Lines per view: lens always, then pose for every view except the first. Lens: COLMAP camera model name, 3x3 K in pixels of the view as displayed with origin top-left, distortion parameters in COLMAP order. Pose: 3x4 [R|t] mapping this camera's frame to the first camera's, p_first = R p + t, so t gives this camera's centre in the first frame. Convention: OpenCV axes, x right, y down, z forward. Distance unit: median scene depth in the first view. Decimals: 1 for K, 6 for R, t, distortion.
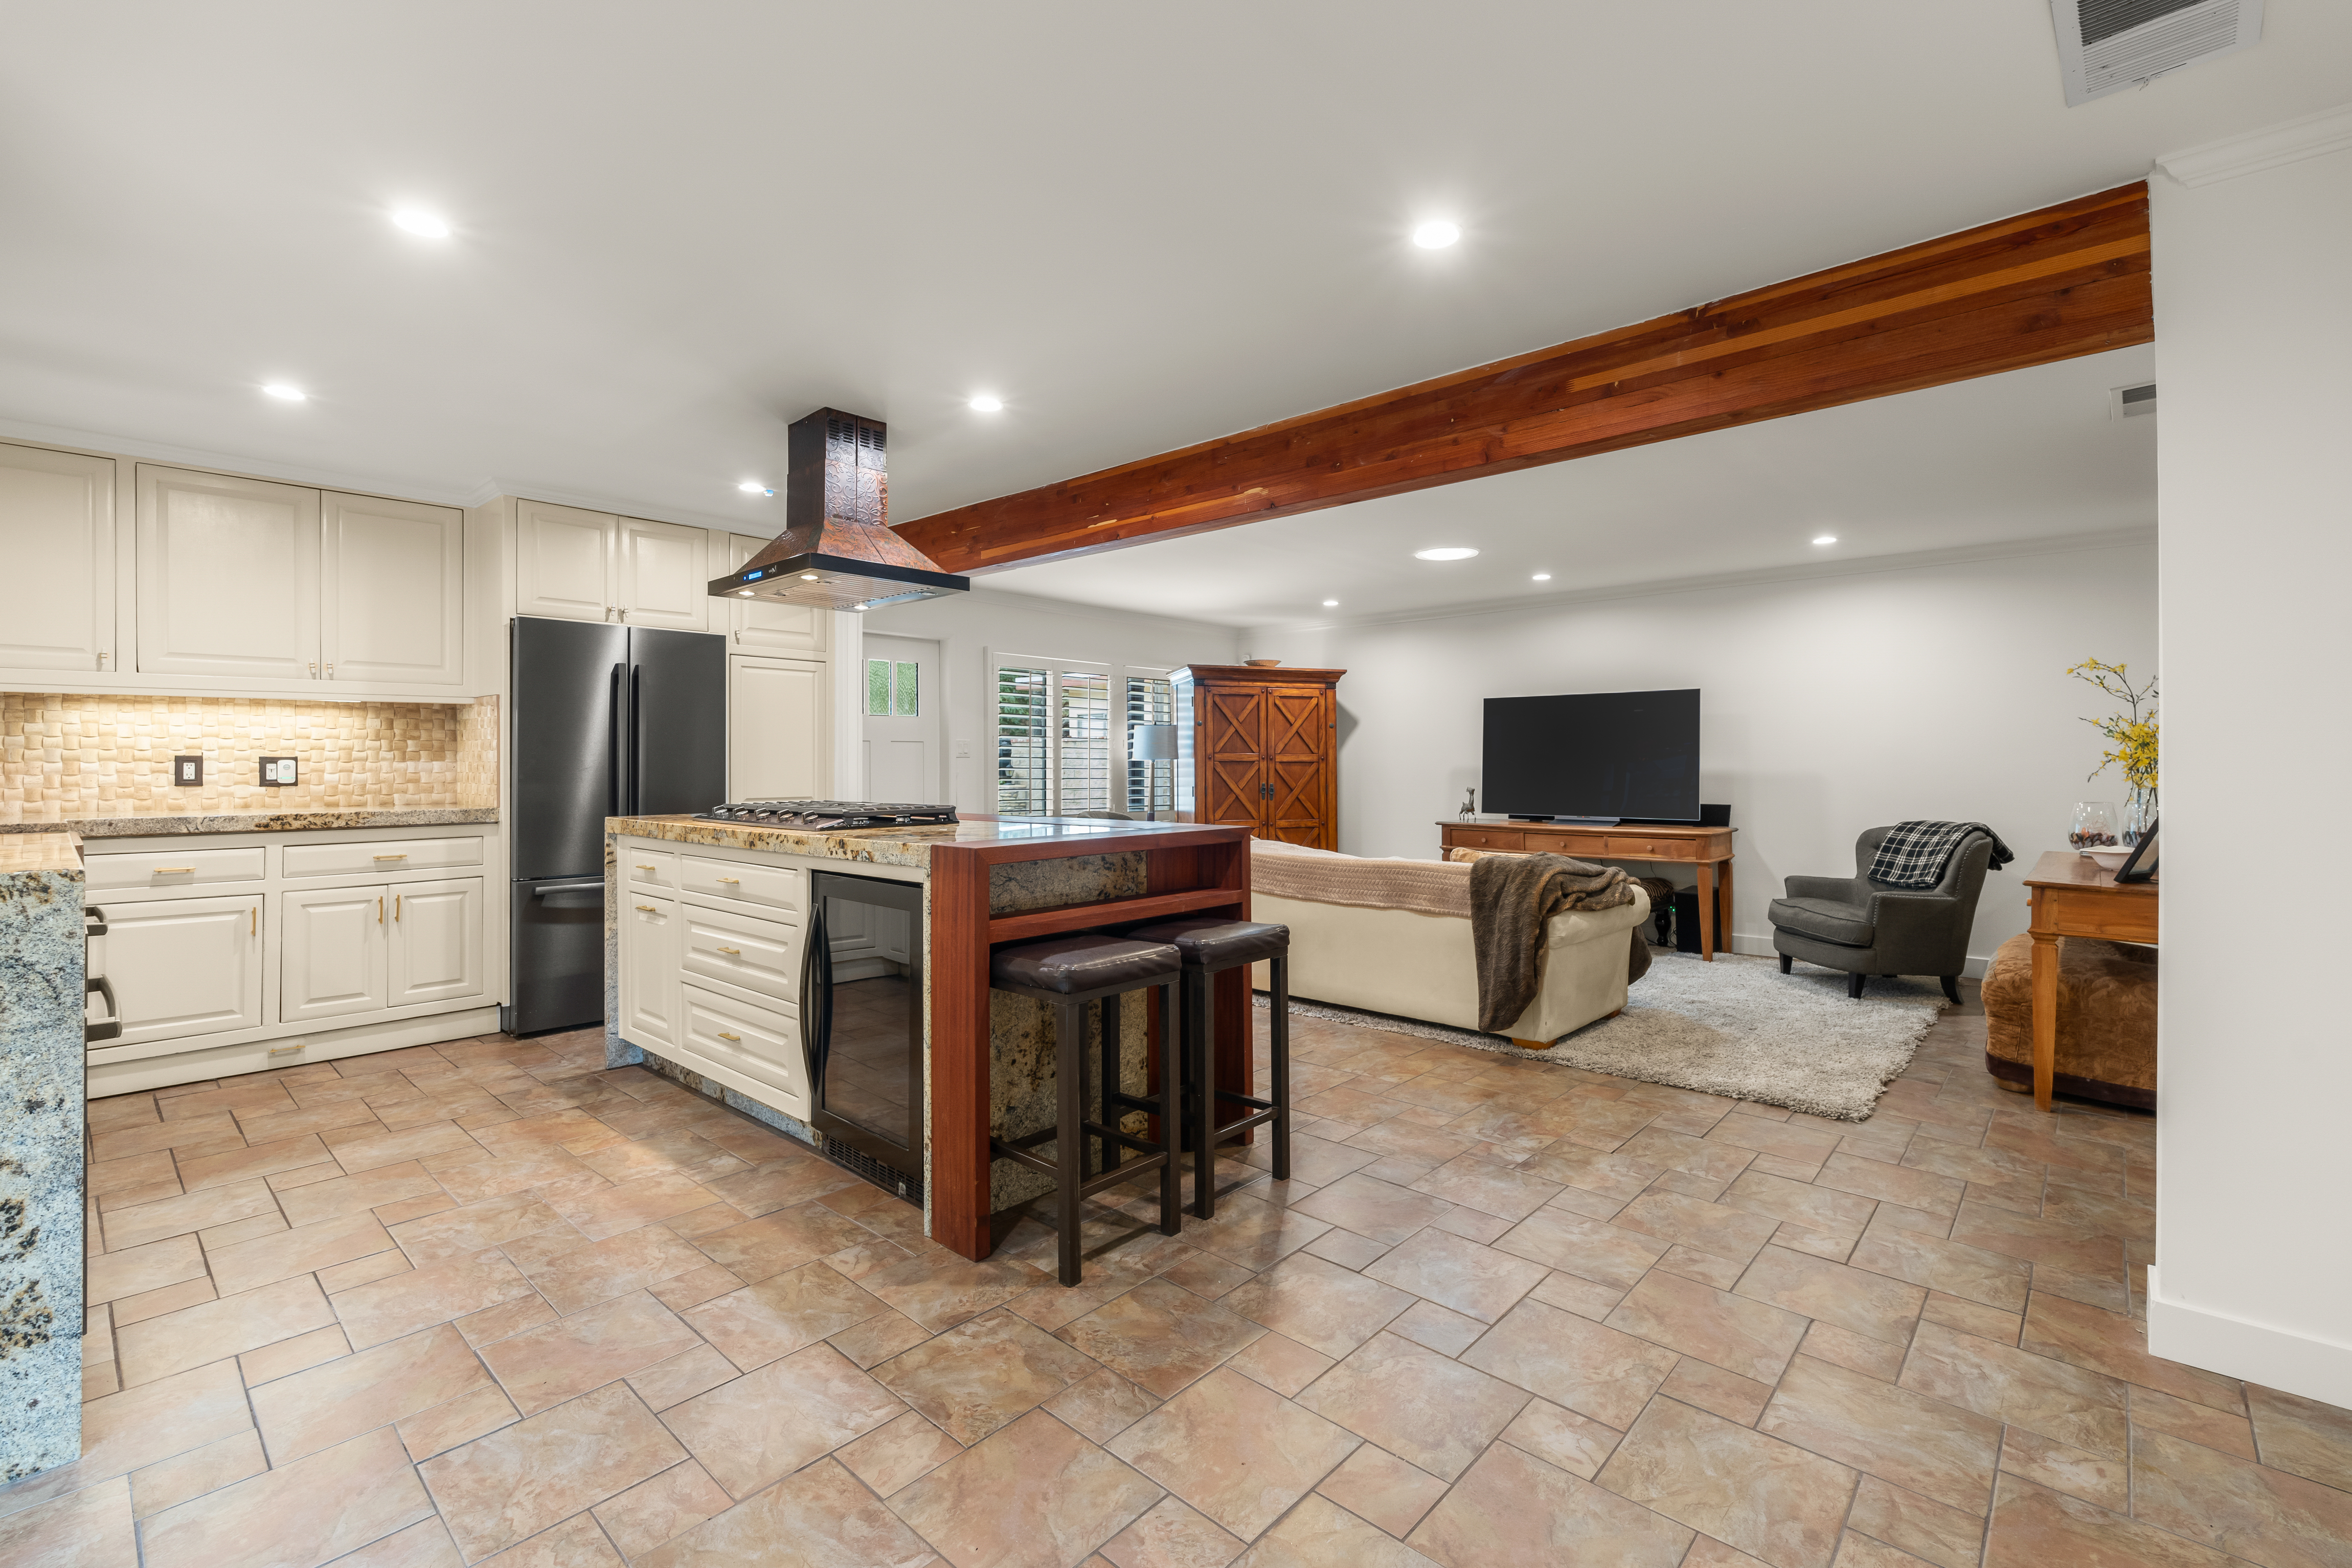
lens RADIAL K [[1040.8, 0, 1170.0], [0, 1040.8, 772.6], [0, 0, 1]] dist [-0.000849, -0.000275]
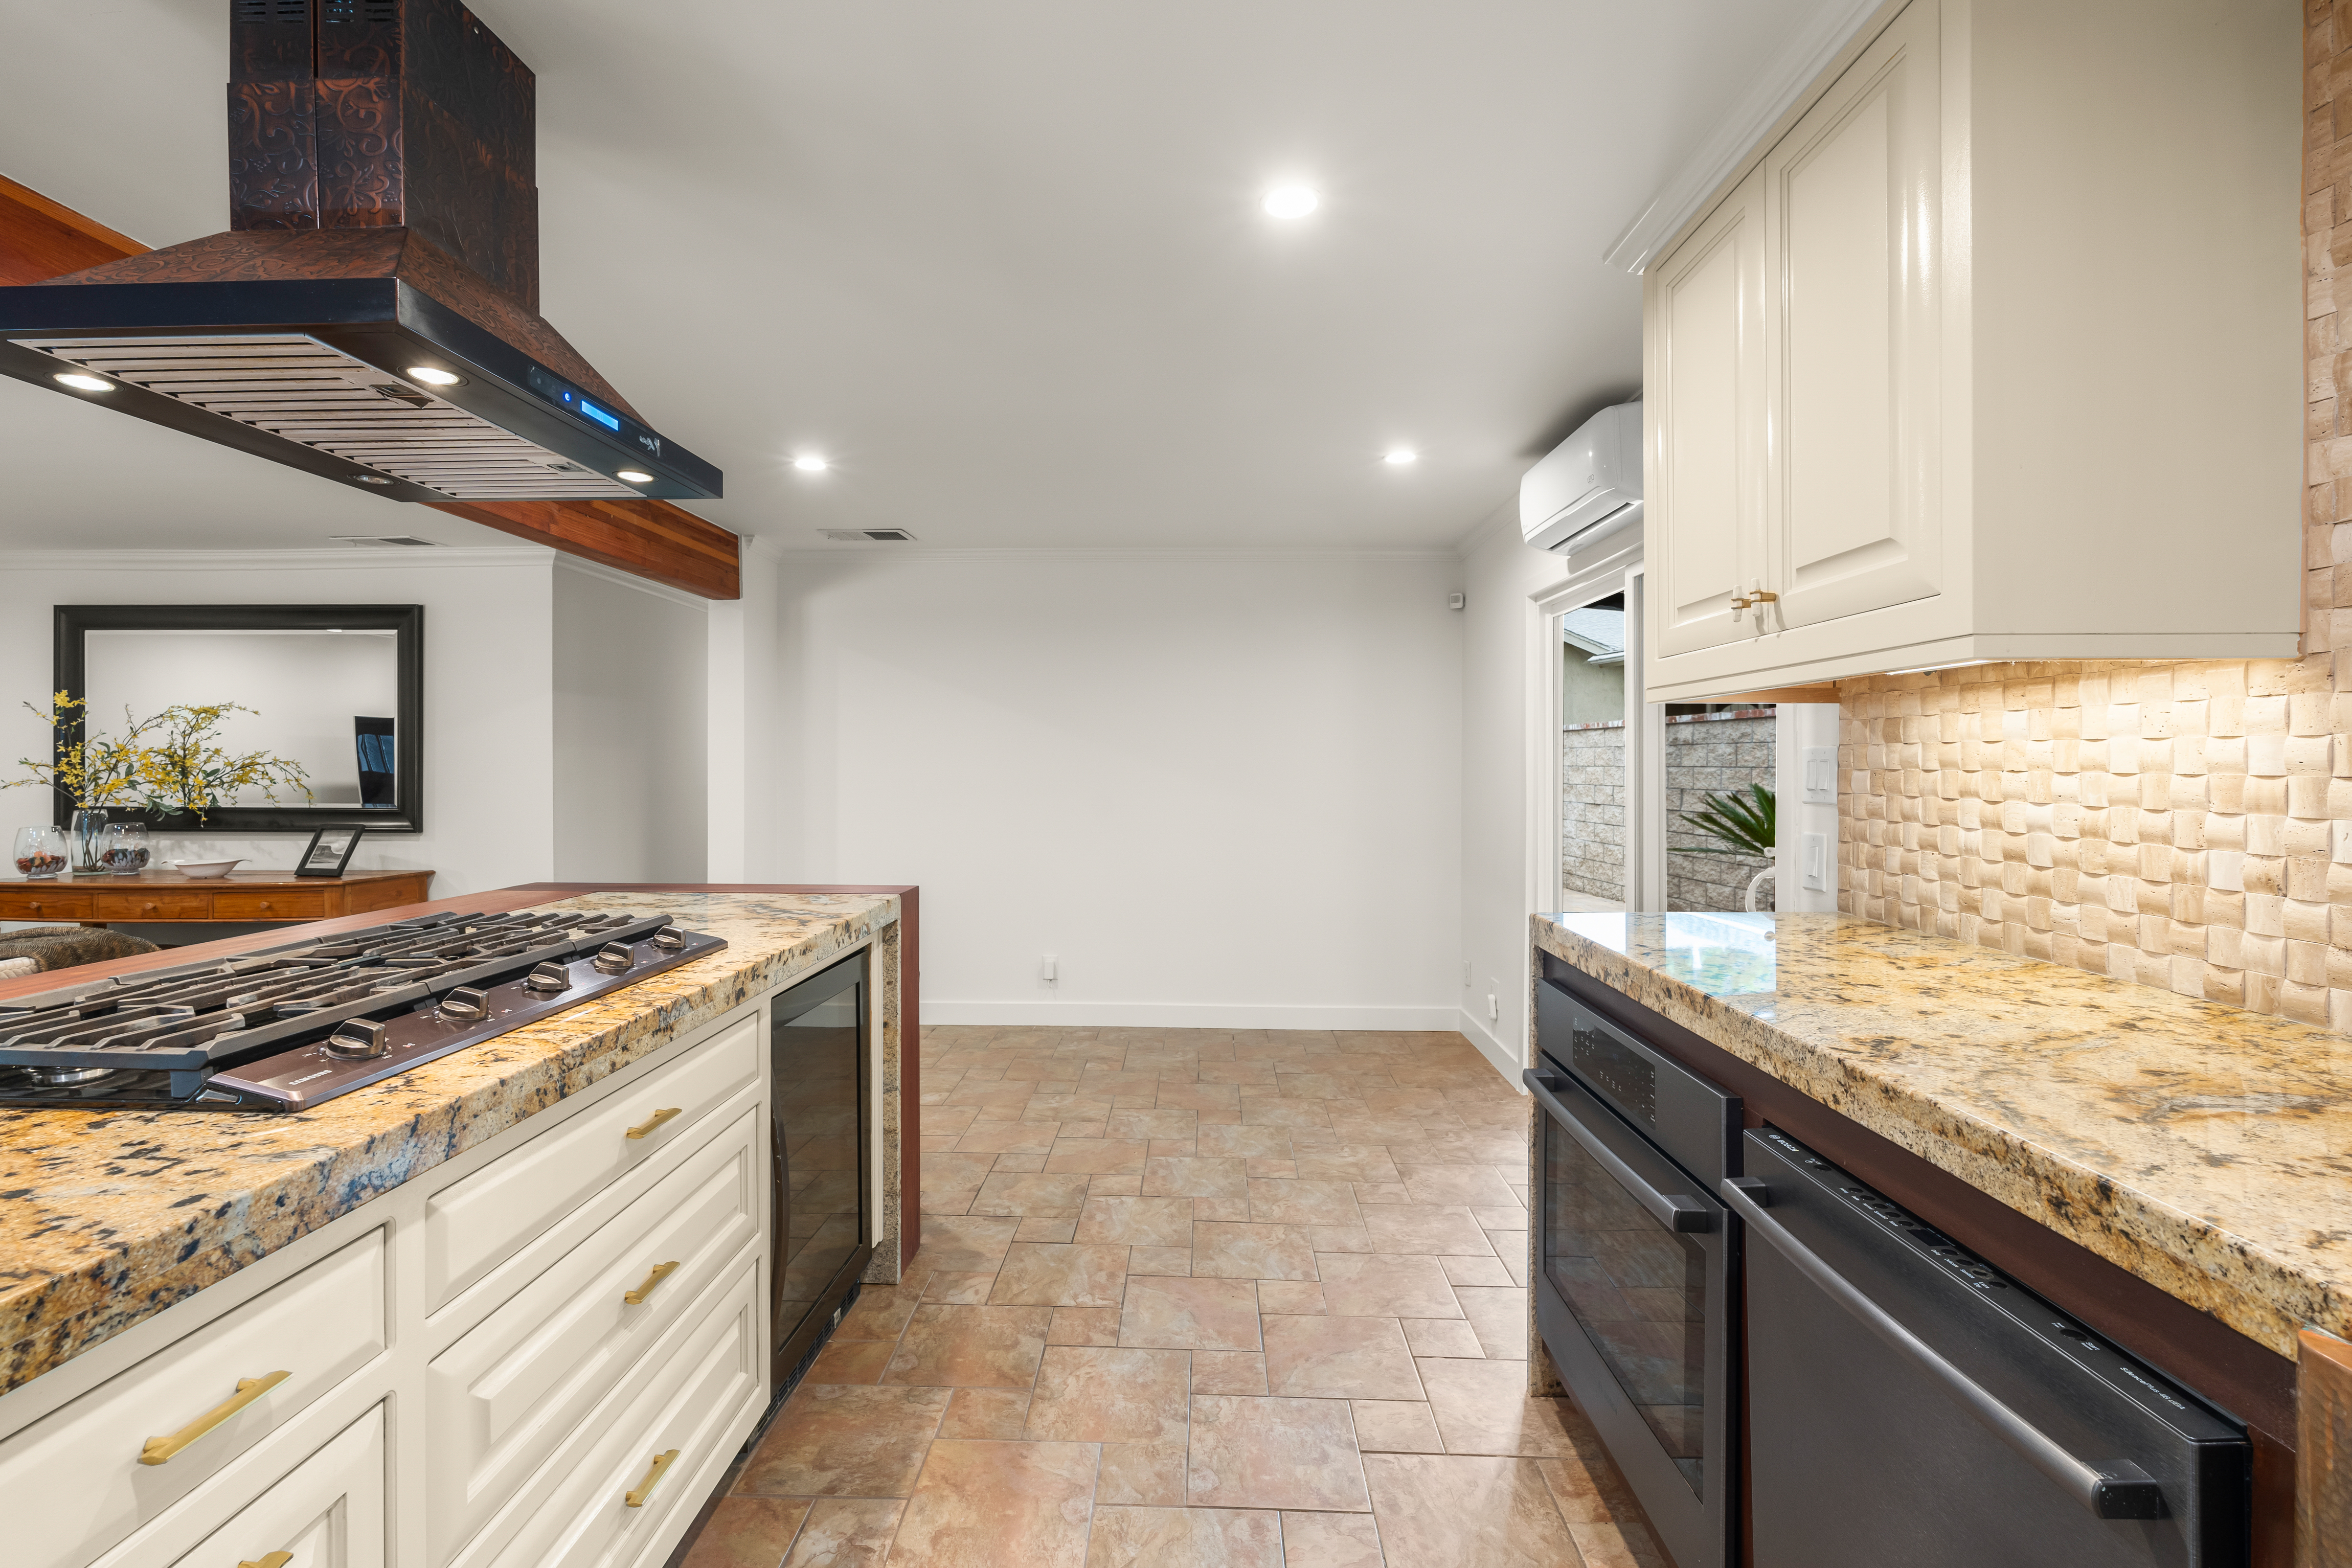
lens RADIAL K [[1040.8, 0, 1170.0], [0, 1040.8, 772.6], [0, 0, 1]] dist [-0.000849, -0.000275]
pose [[-0.656093, -0.005689, 0.754659, -0.719116], [0.005555, 0.999908, 0.012367, -0.037351], [-0.754660, 0.012307, -0.656001, 0.898092]]
